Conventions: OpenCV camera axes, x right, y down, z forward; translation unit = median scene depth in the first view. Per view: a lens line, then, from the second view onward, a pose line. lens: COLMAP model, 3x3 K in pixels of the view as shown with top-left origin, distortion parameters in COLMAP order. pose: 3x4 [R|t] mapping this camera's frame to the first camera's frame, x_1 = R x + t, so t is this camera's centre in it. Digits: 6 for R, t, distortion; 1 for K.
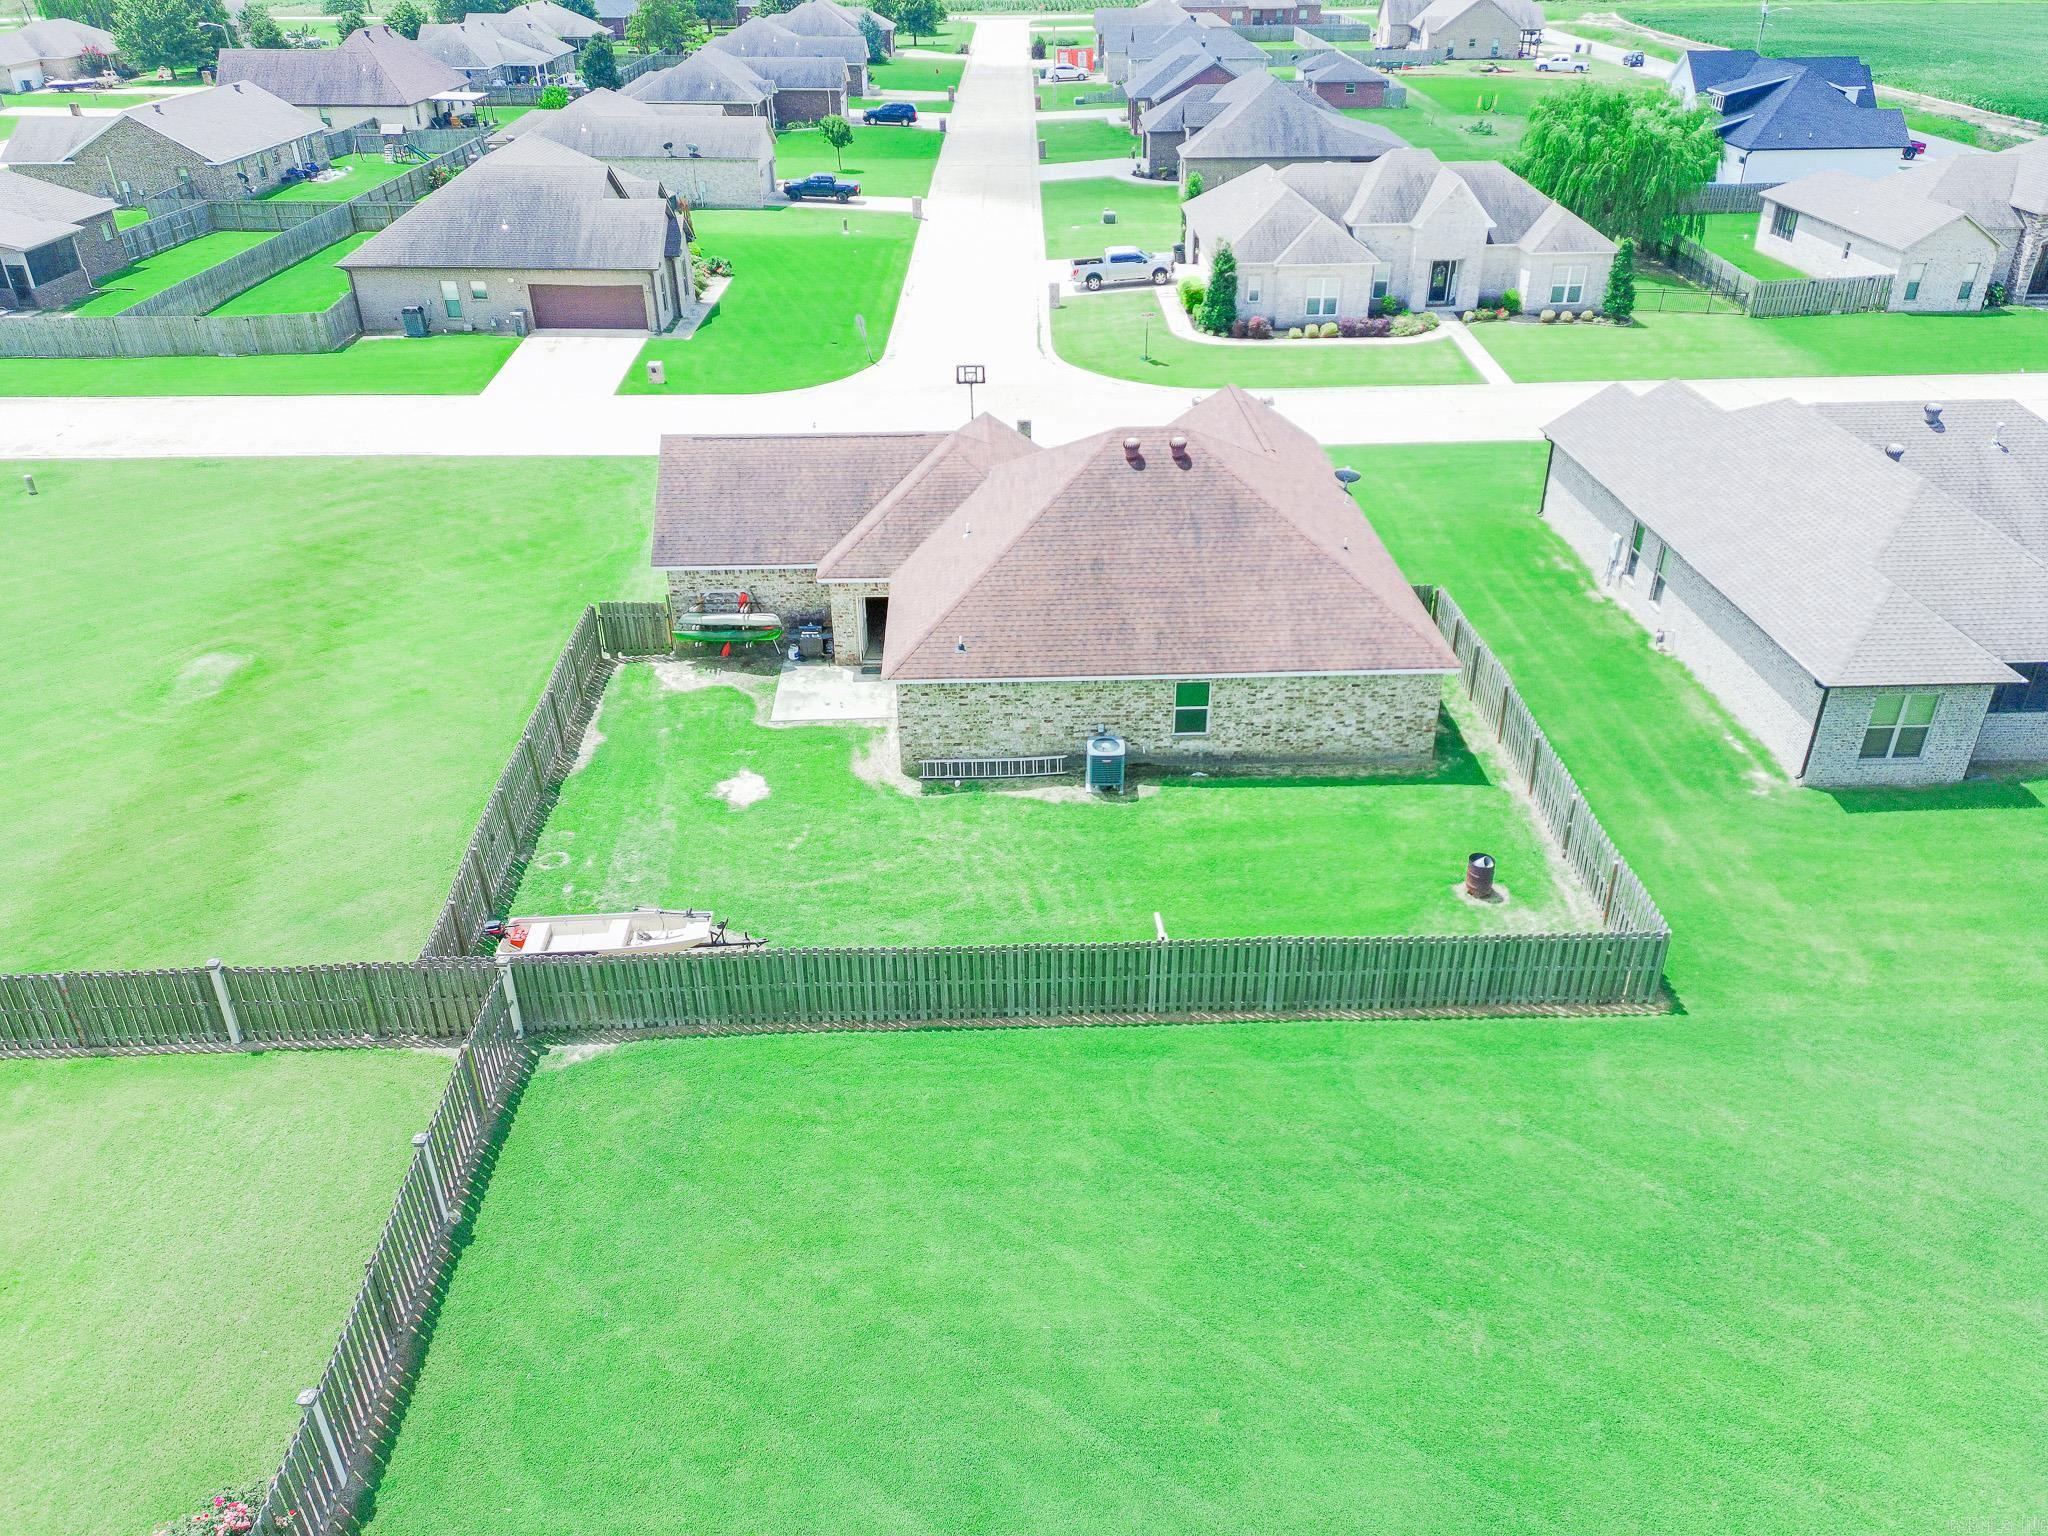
lens RADIAL K [[1505.6, 0, 1028.1], [0, 1505.6, 749.0], [0, 0, 1]] dist [0.084302, -0.075260]
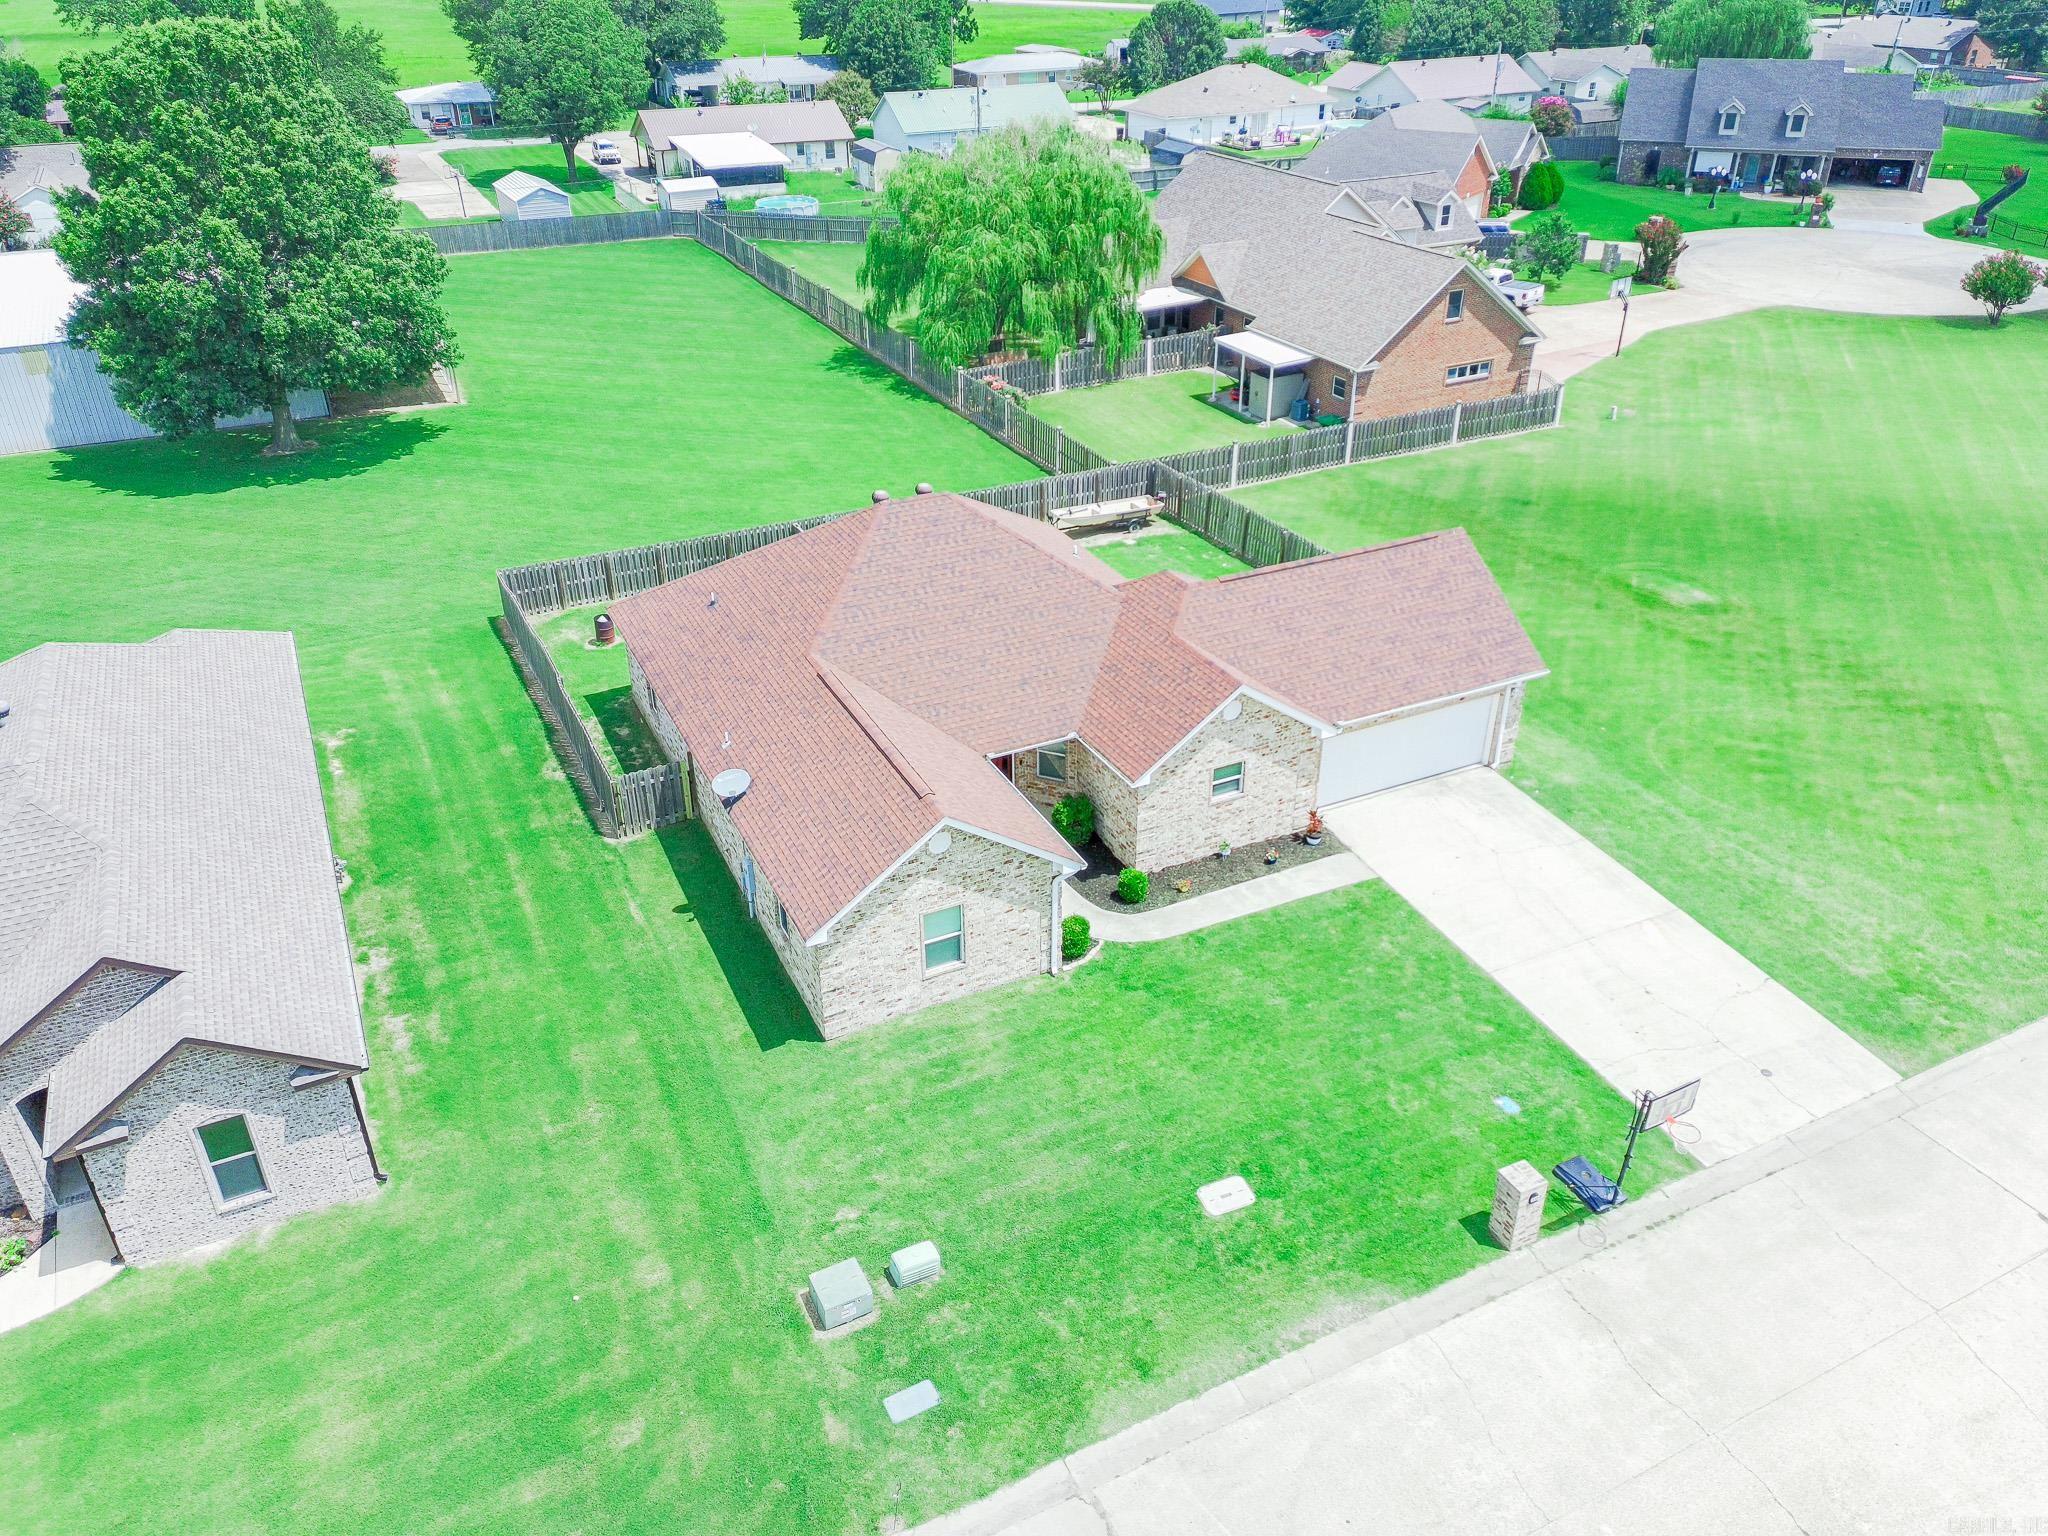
lens RADIAL K [[1505.6, 0, 1028.1], [0, 1505.6, 749.0], [0, 0, 1]] dist [0.084302, -0.075260]
pose [[-0.915636, 0.203584, -0.346646, 0.382396], [-0.192118, 0.535850, 0.822165, -0.932223], [0.353130, 0.819401, -0.451532, 1.591065]]
